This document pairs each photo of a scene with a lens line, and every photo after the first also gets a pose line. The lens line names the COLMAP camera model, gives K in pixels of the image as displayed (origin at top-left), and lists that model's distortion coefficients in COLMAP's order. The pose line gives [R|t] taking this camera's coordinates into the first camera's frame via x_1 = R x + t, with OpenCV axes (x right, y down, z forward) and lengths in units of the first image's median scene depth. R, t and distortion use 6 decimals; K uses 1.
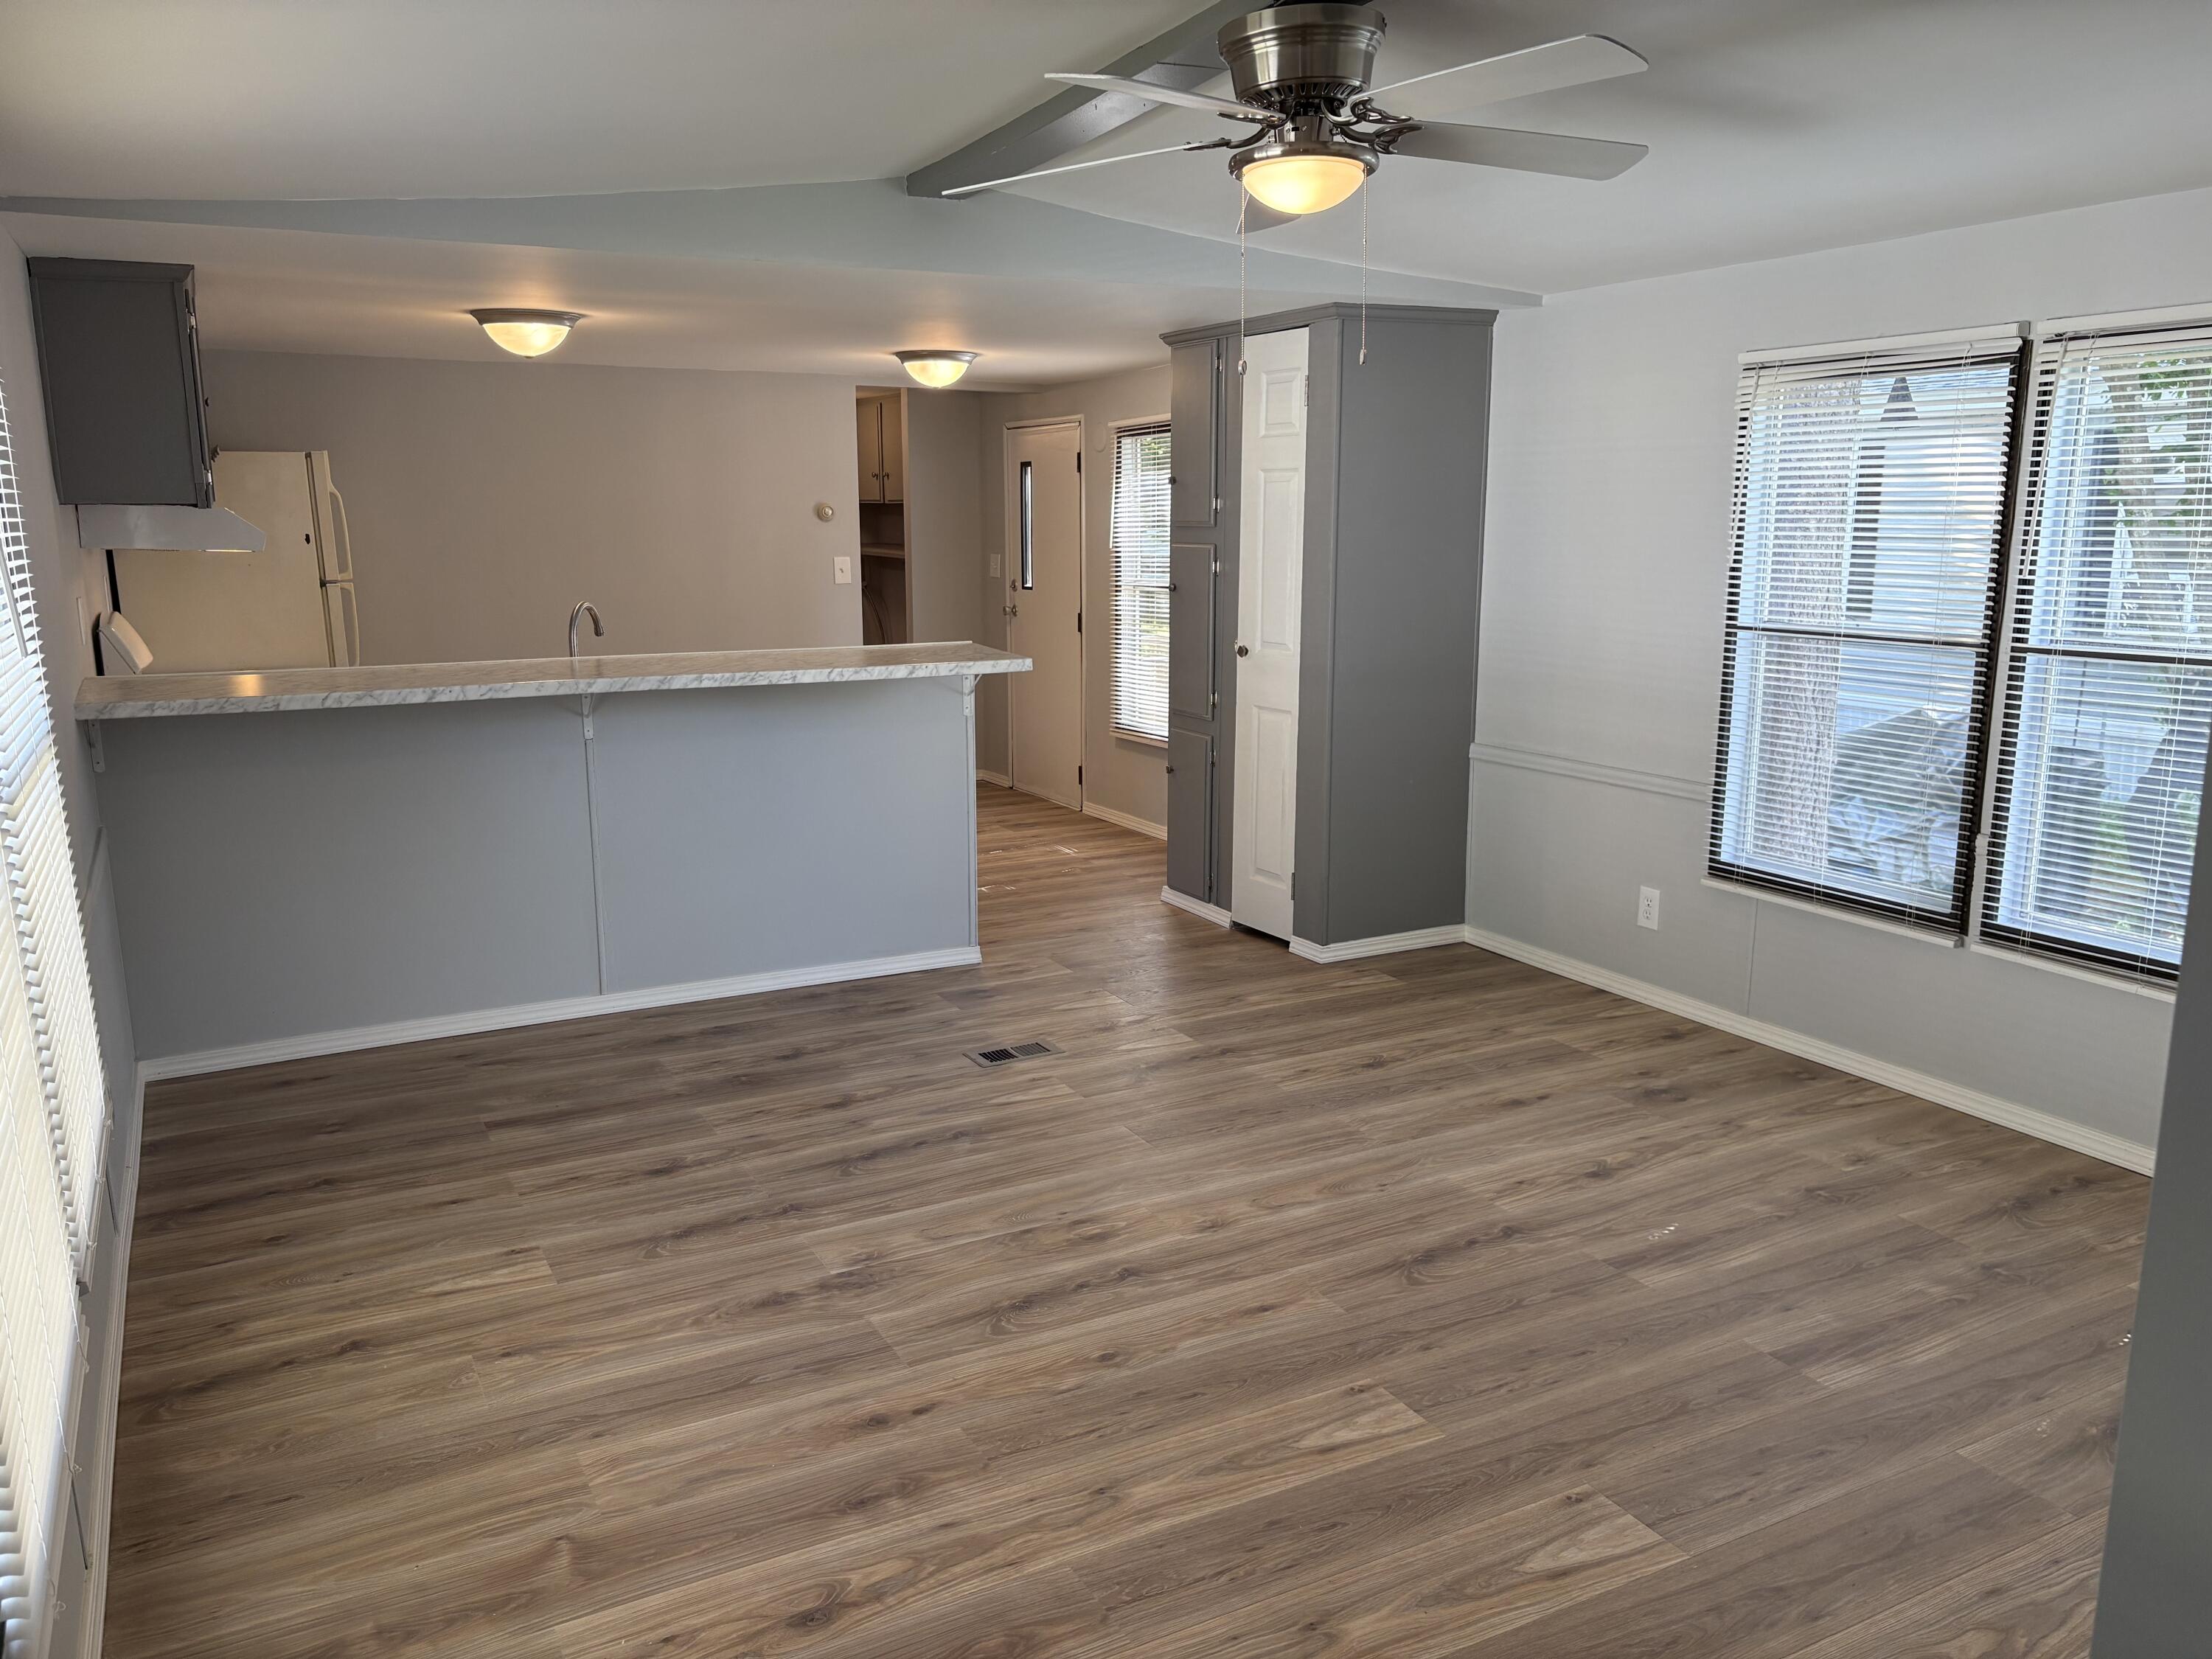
lens RADIAL K [[1673.3, 0, 1110.4], [0, 1673.3, 833.0], [0, 0, 1]] dist [0.026759, -0.002293]
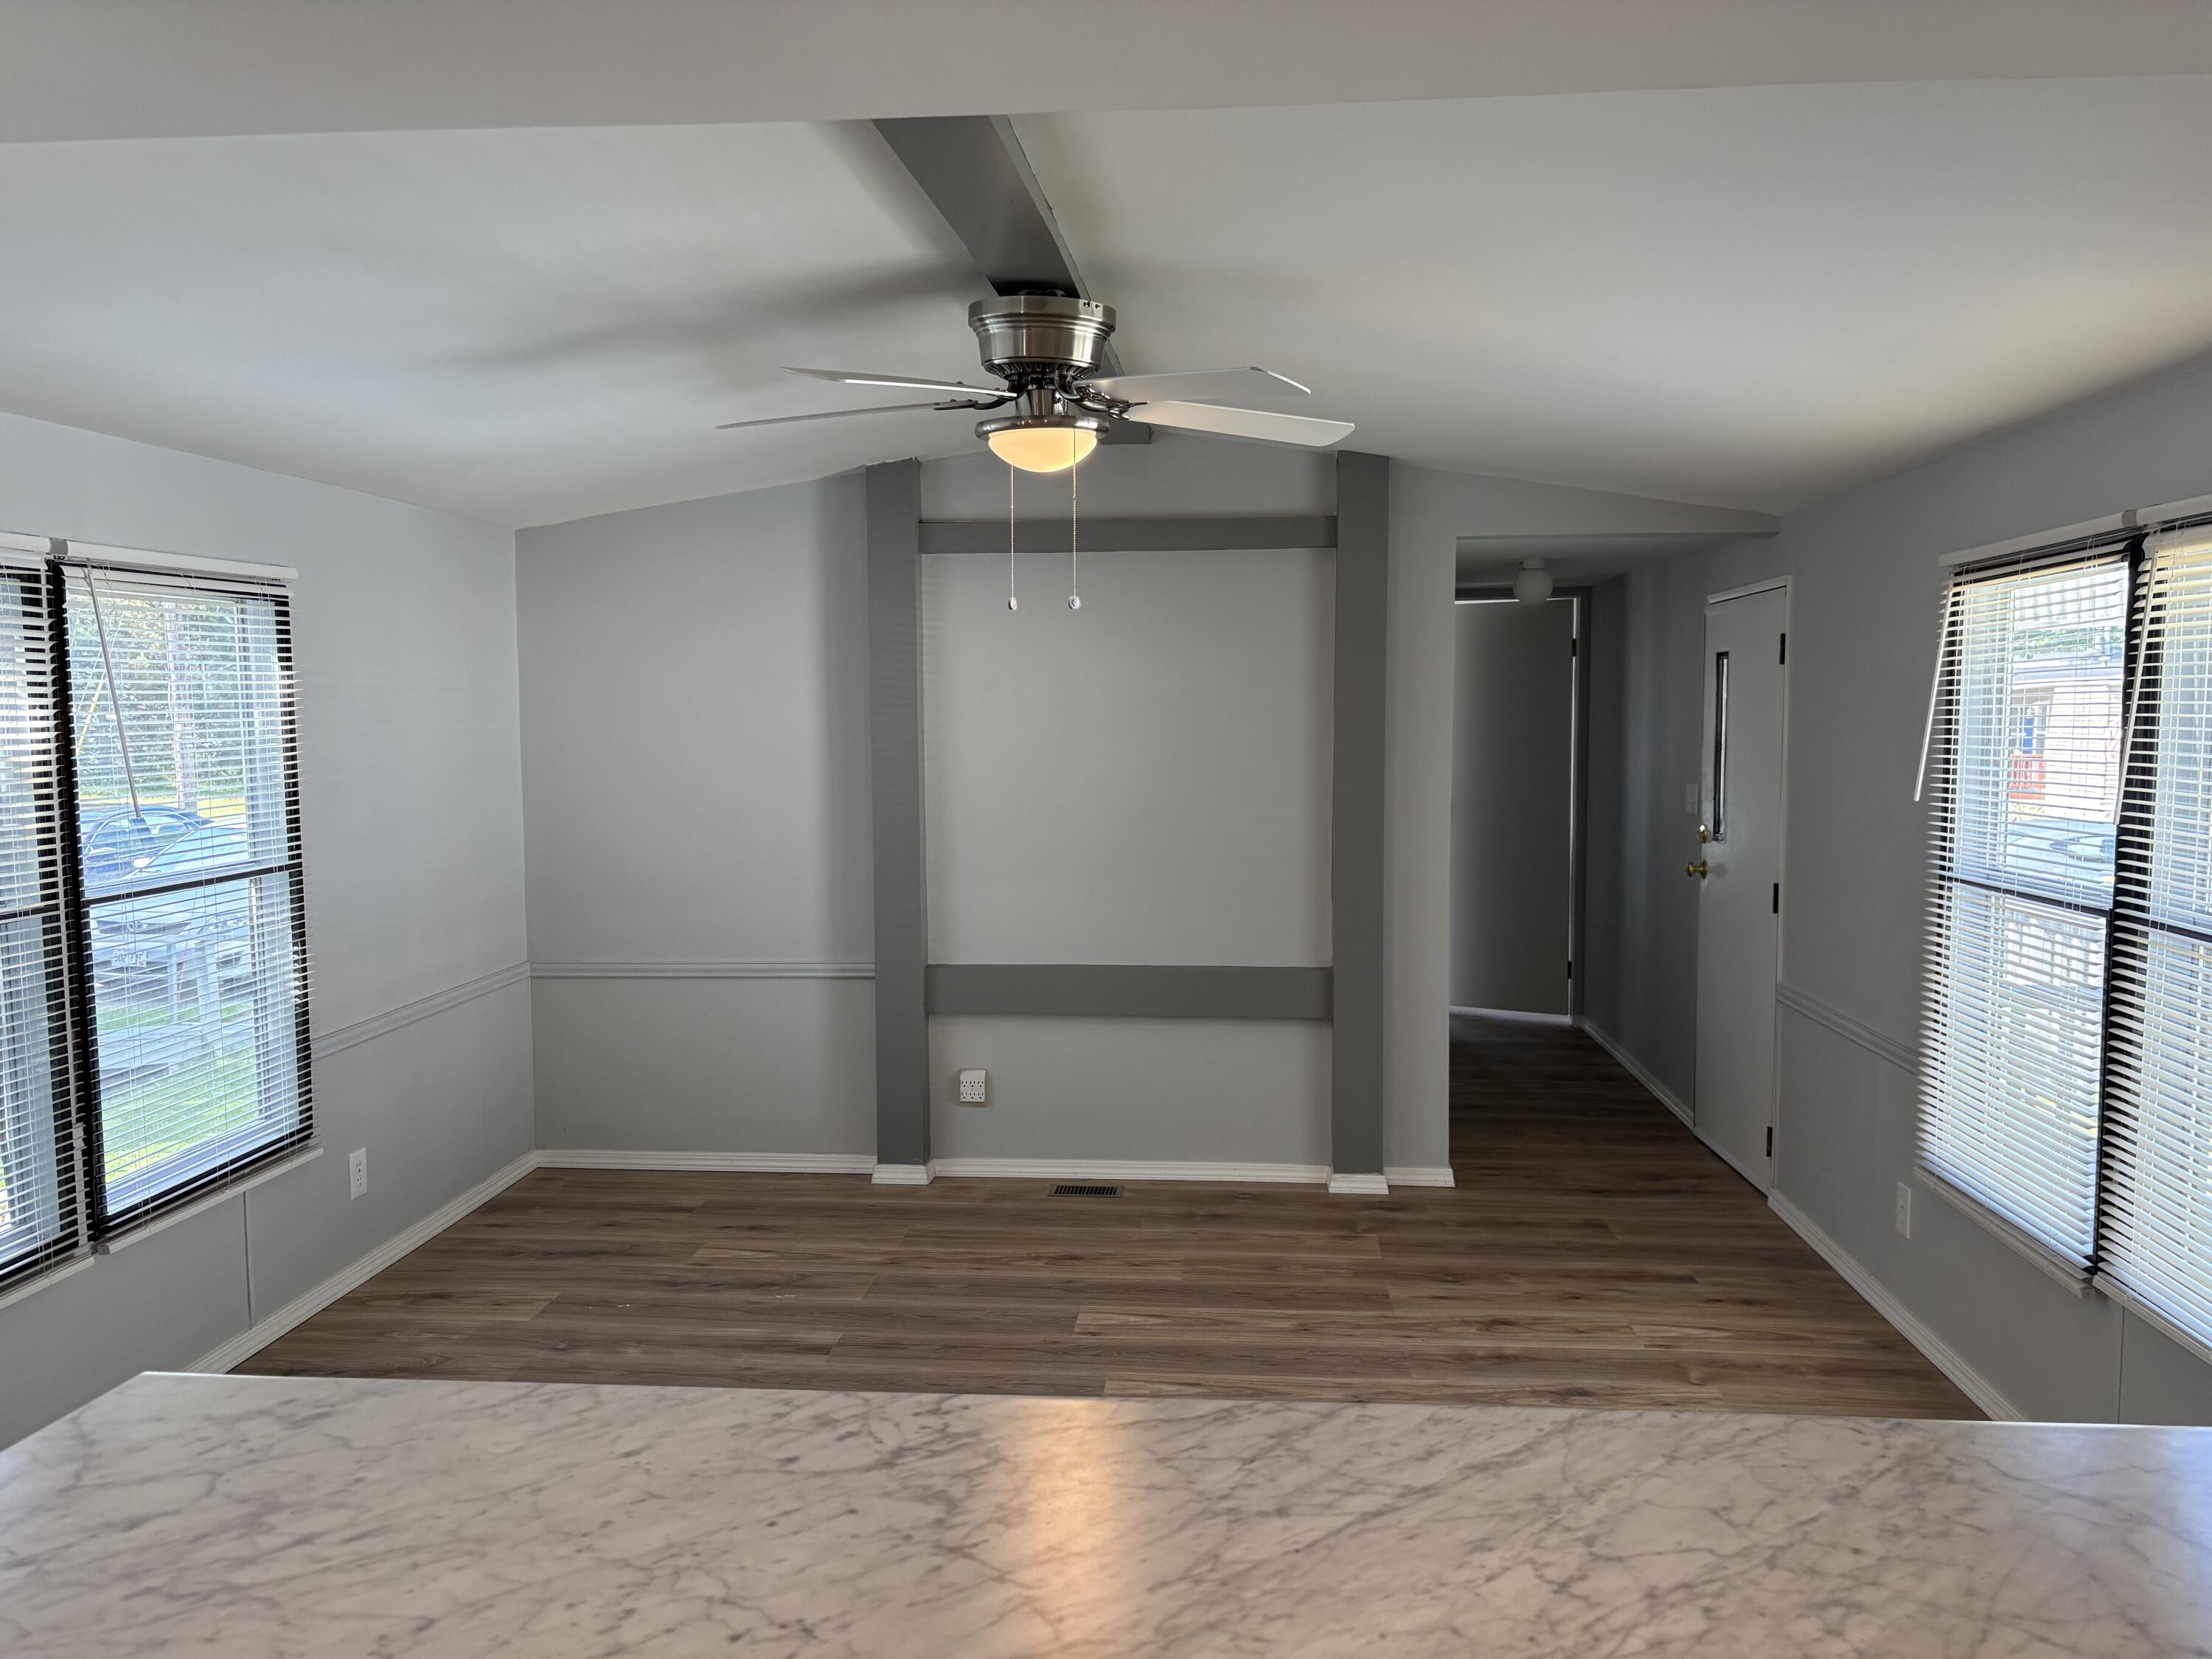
lens RADIAL K [[1673.3, 0, 1106.2], [0, 1673.3, 833.7], [0, 0, 1]] dist [0.026759, -0.002293]
pose [[-0.838159, -0.031464, 0.544518, -0.394471], [0.117714, 0.964372, 0.236918, -0.294977], [-0.532572, 0.262672, -0.804593, 1.435474]]
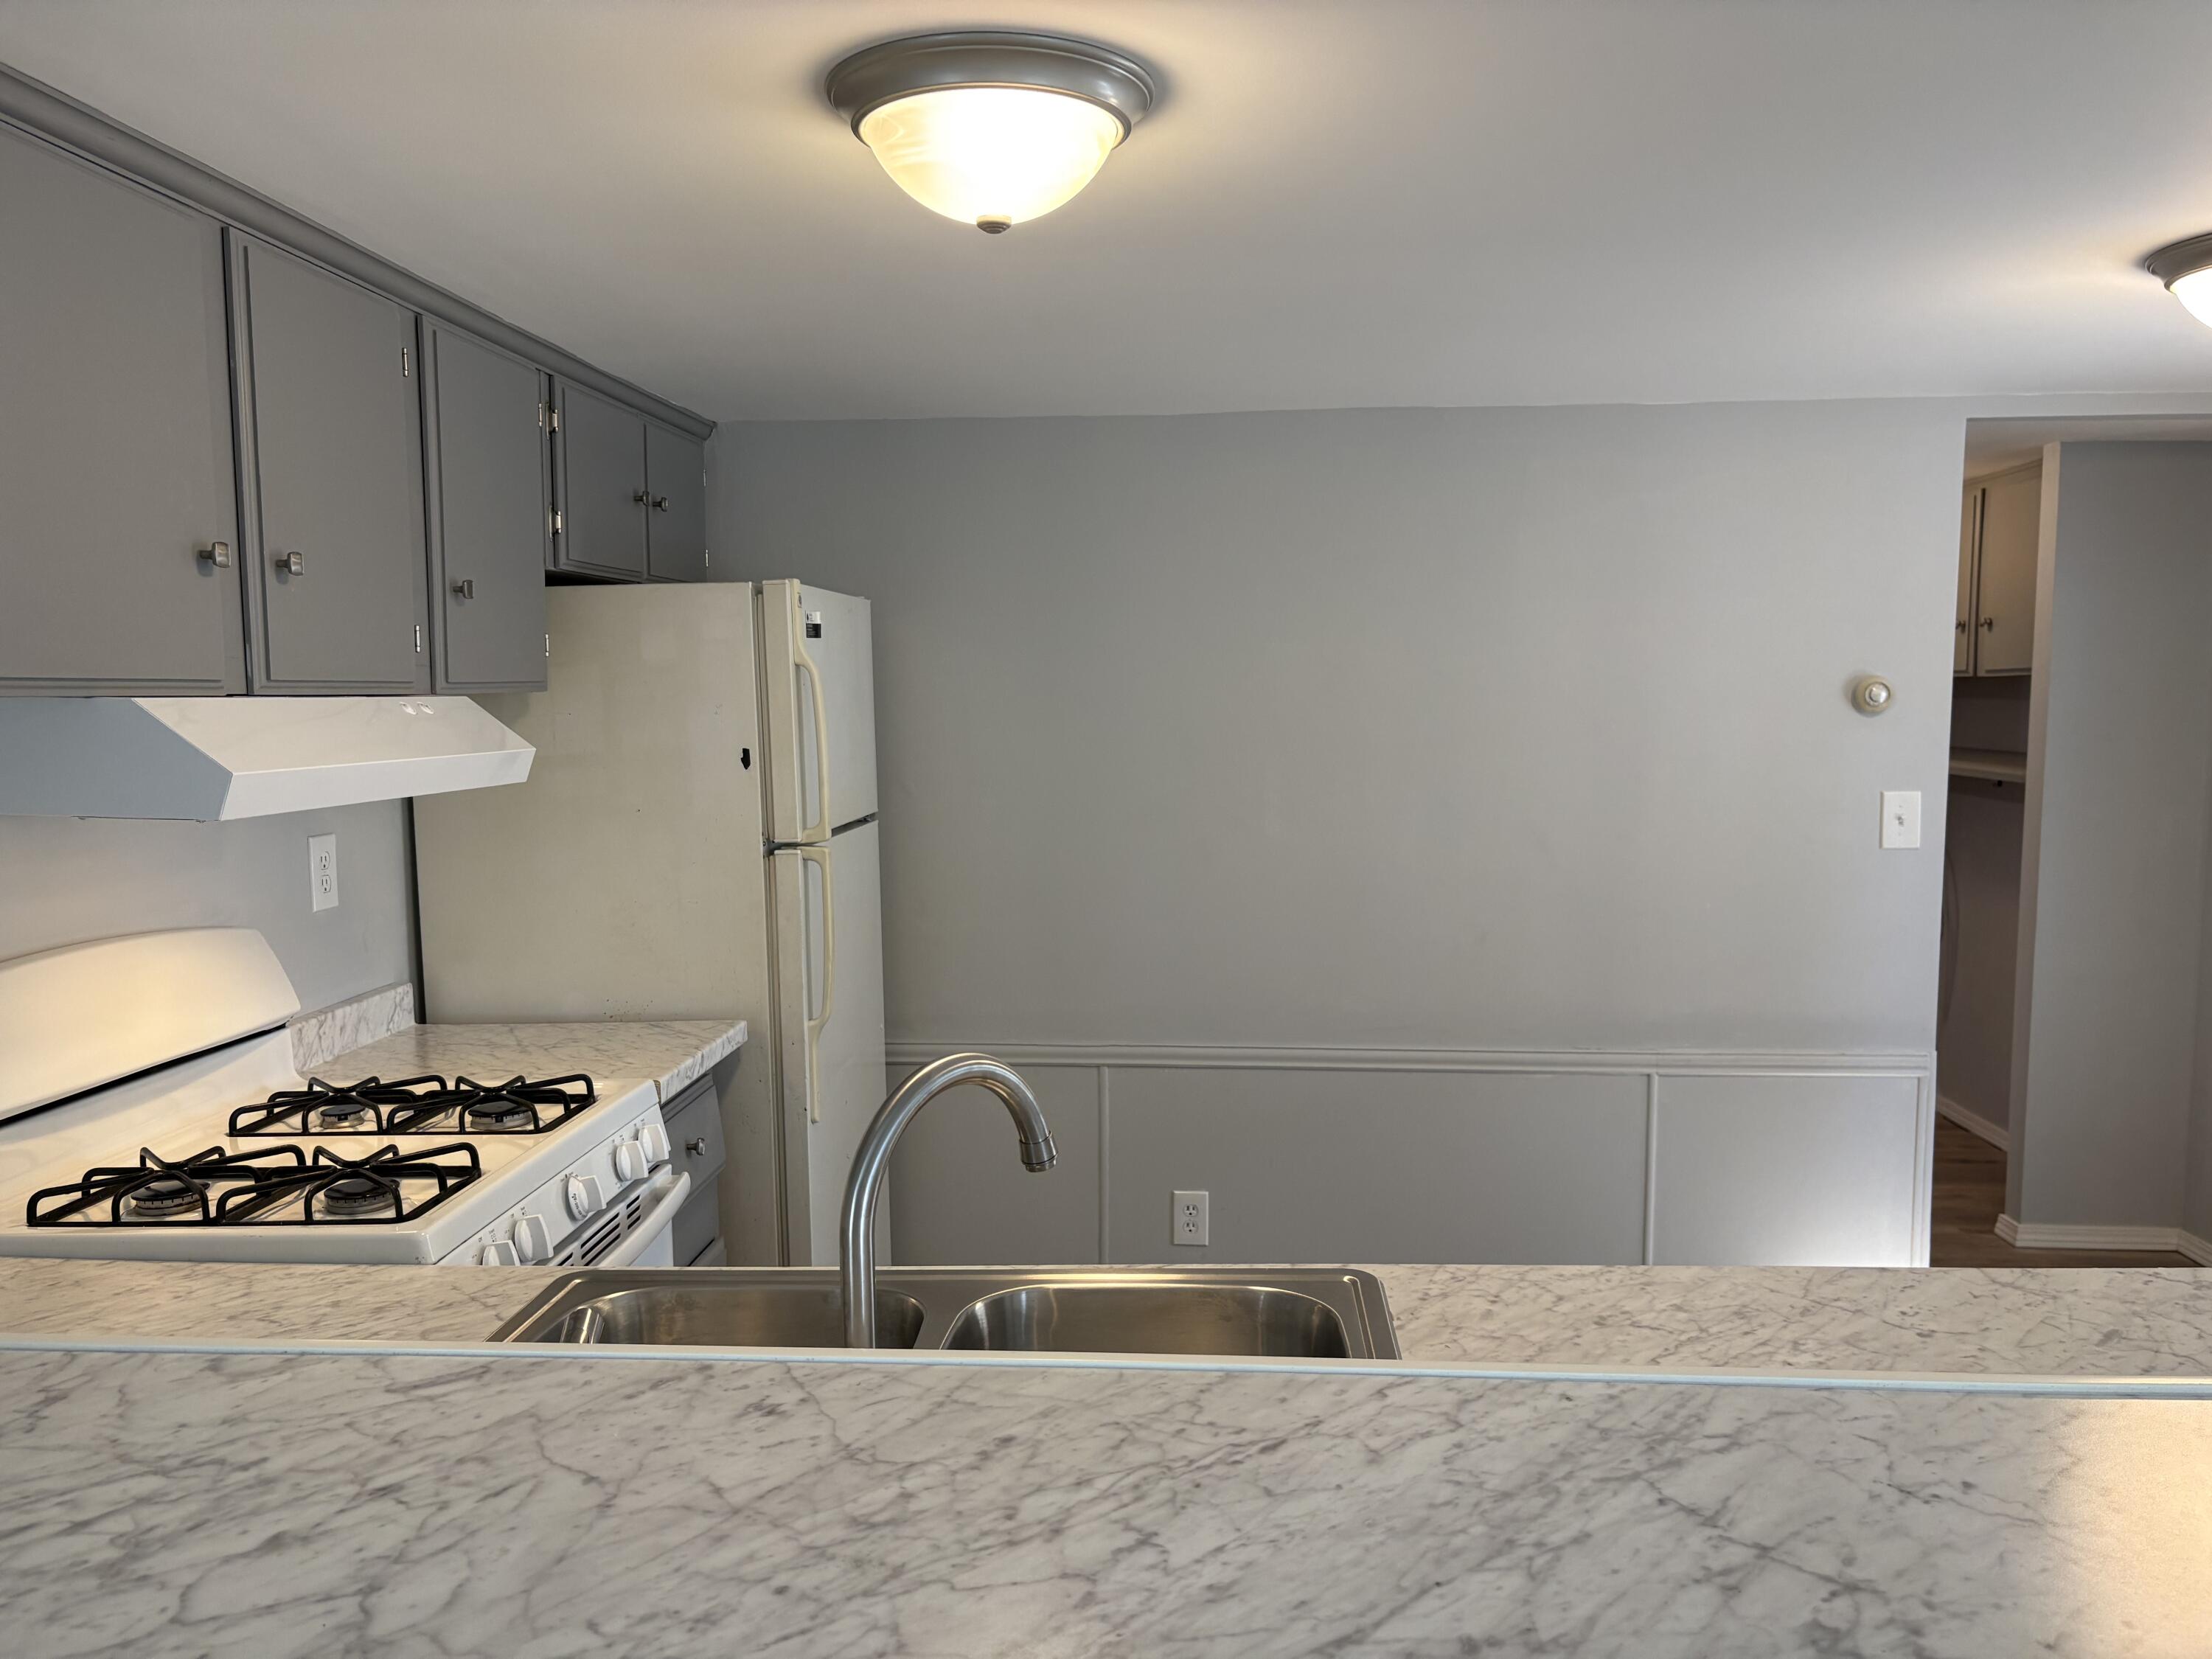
lens RADIAL K [[1673.3, 0, 1102.0], [0, 1673.3, 835.8], [0, 0, 1]] dist [0.026759, -0.002293]
pose [[0.845335, 0.042072, -0.532578, -0.202649], [-0.096062, 0.992616, -0.074061, -0.197932], [0.525530, 0.113767, 0.843134, 1.014439]]
